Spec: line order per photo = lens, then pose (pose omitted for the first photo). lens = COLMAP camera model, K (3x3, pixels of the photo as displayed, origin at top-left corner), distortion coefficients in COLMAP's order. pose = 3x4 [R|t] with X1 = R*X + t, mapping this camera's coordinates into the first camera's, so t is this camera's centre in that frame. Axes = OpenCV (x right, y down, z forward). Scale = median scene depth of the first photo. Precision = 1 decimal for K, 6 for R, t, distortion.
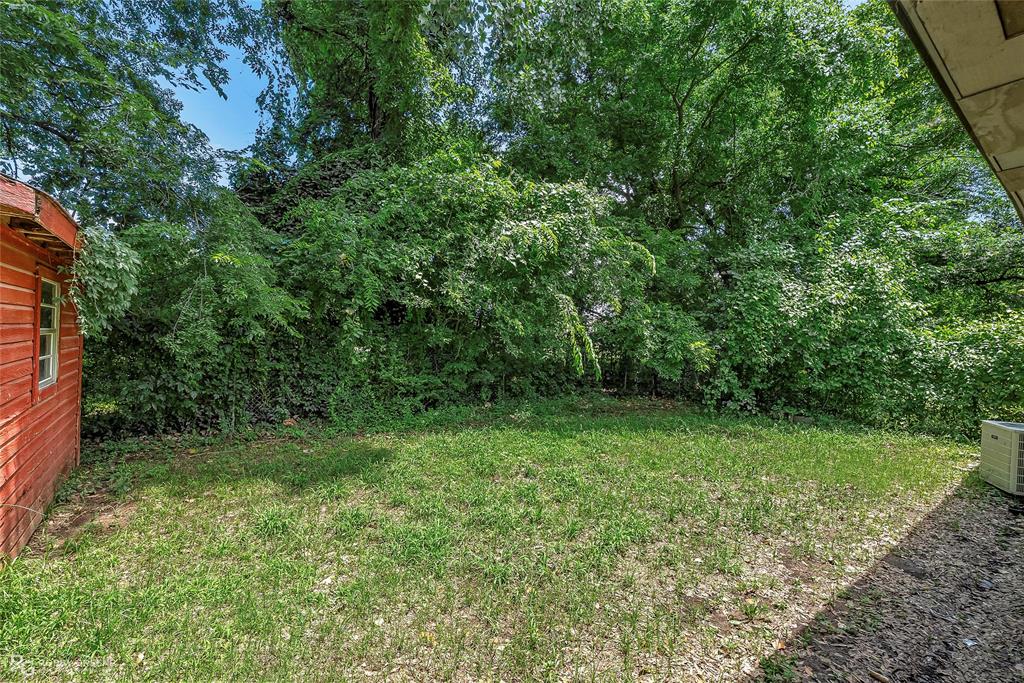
lens RADIAL K [[487.8, 0, 508.4], [0, 487.8, 326.1], [0, 0, 1]] dist [0.023805, -0.017576]
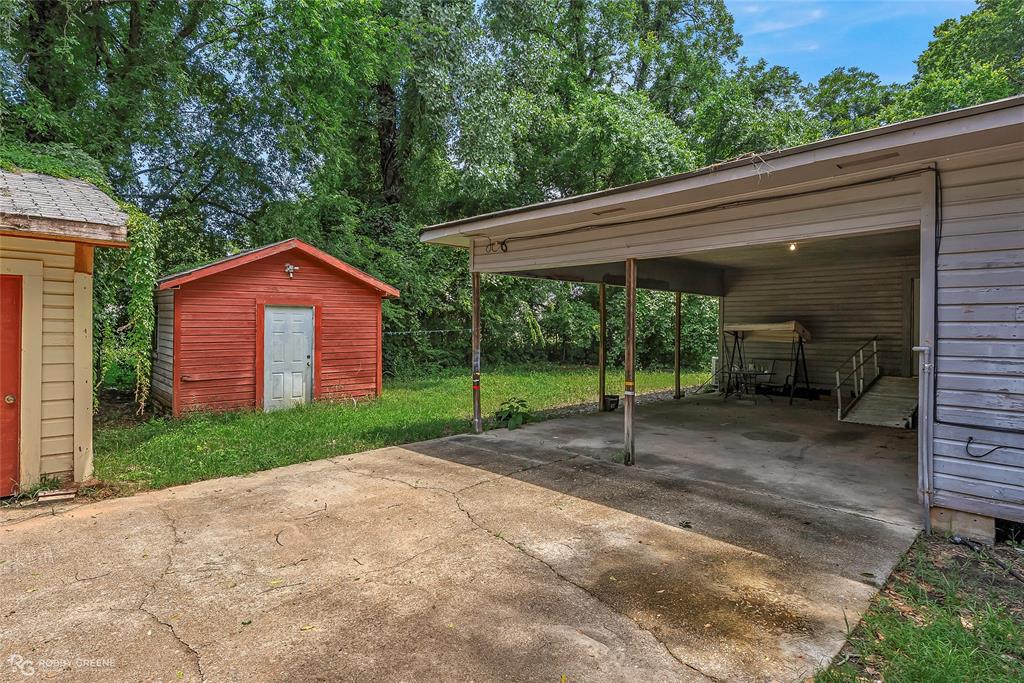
lens RADIAL K [[561.0, 0, 512.3], [0, 561.0, 325.9], [0, 0, 1]] dist [-0.000961, -0.000202]
pose [[0.992806, -0.026445, 0.116780, -0.163230], [0.023525, 0.999377, 0.026318, -0.026472], [-0.117403, -0.023381, 0.992809, -1.007019]]
